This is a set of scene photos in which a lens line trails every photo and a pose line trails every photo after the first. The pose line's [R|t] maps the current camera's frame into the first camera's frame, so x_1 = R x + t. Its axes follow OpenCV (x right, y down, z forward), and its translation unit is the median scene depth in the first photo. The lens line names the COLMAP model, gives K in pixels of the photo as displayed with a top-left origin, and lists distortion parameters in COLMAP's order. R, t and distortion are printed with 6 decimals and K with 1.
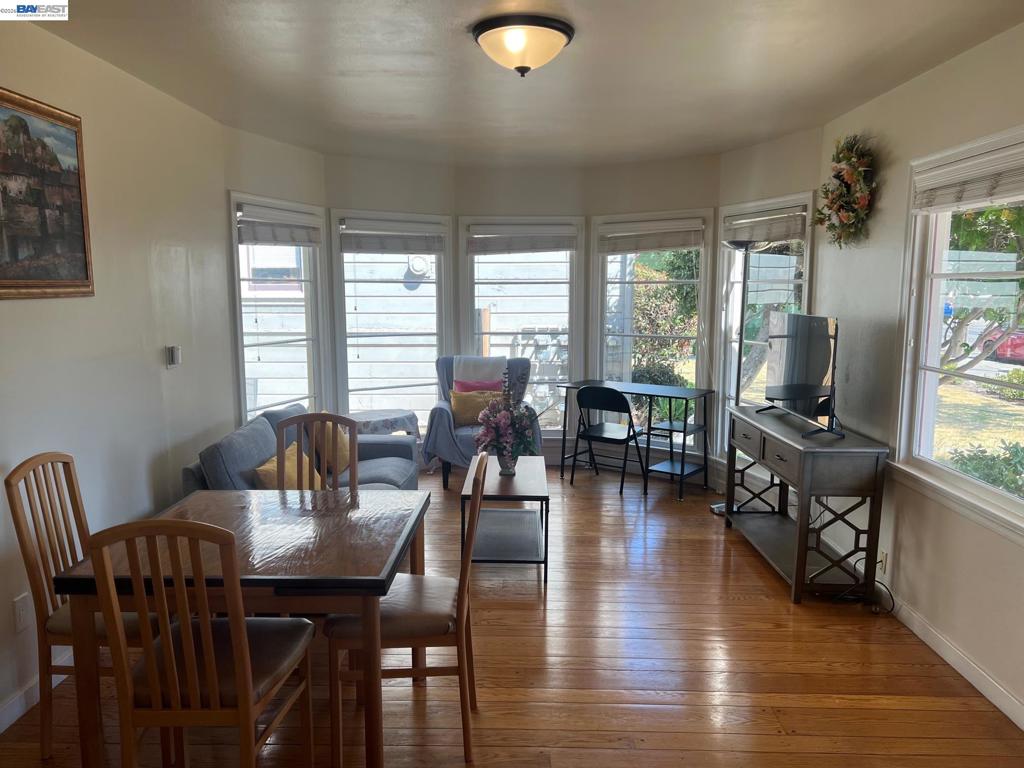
lens RADIAL K [[771.6, 0, 515.4], [0, 771.6, 392.6], [0, 0, 1]] dist [0.065411, -0.069650]
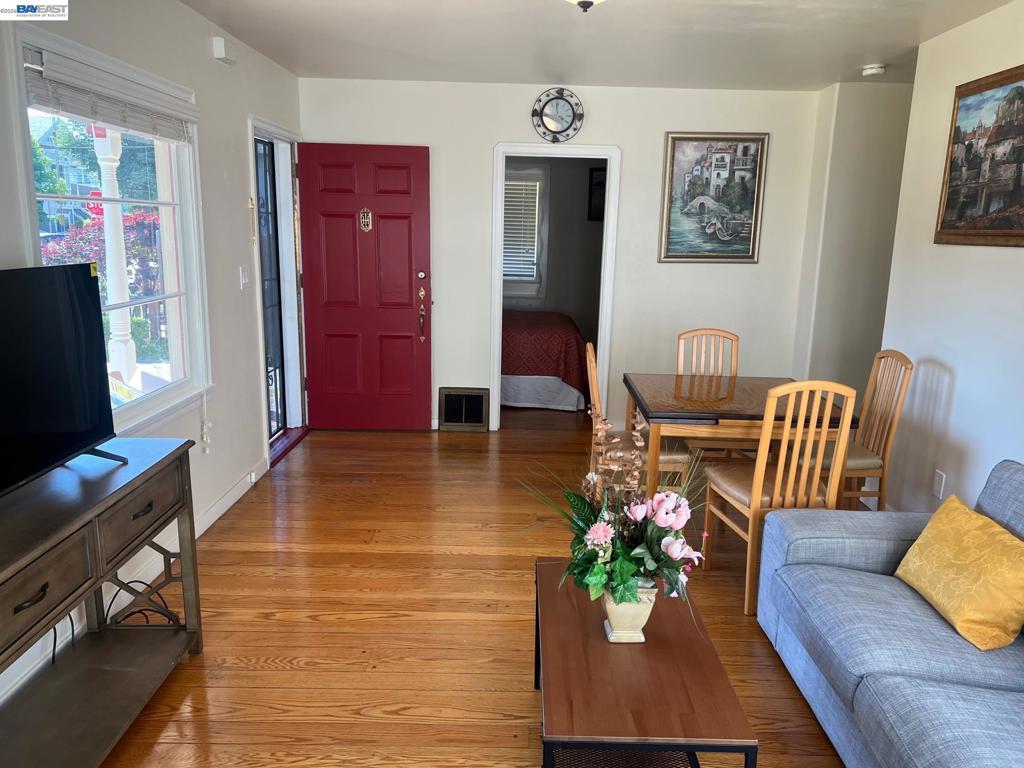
lens RADIAL K [[771.6, 0, 516.5], [0, 771.6, 385.3], [0, 0, 1]] dist [0.065411, -0.069650]
pose [[-0.999621, -0.024260, -0.013037, 0.076783], [-0.027235, 0.941133, 0.336938, -0.224214], [0.004095, 0.337166, -0.941436, 1.627130]]
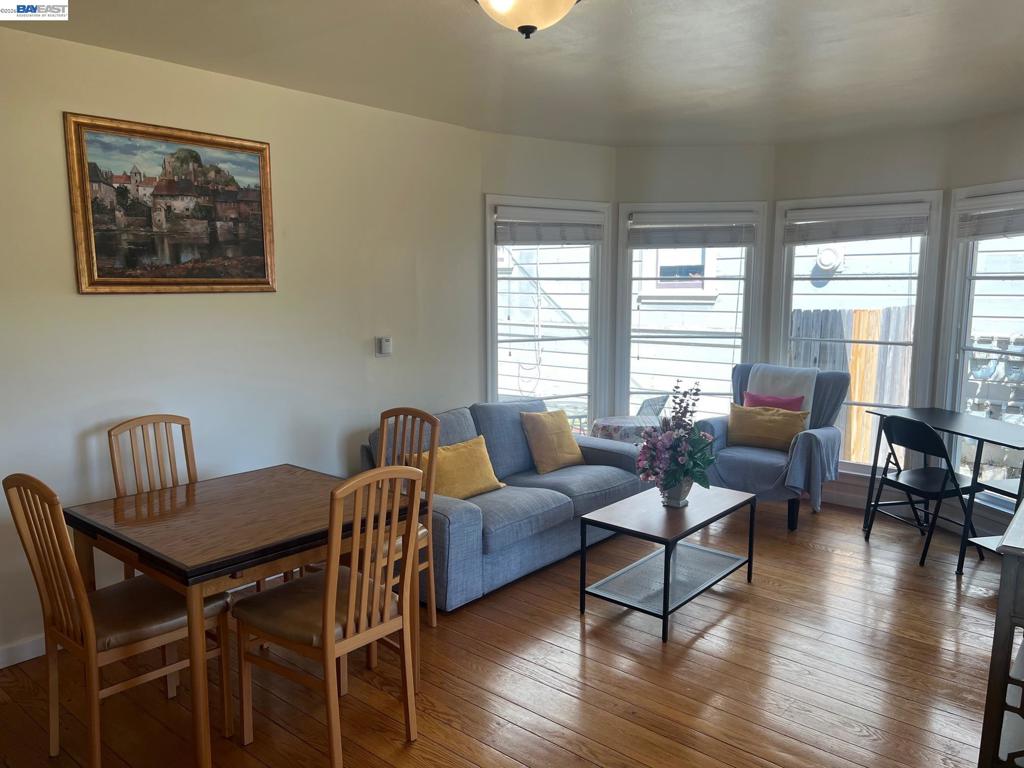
lens RADIAL K [[771.6, 0, 513.9], [0, 771.6, 391.3], [0, 0, 1]] dist [0.065411, -0.069650]
pose [[0.773346, 0.088907, -0.627719, 0.441158], [-0.088042, 0.995585, 0.032543, -0.036133], [0.627841, 0.030098, 0.777760, 0.261560]]
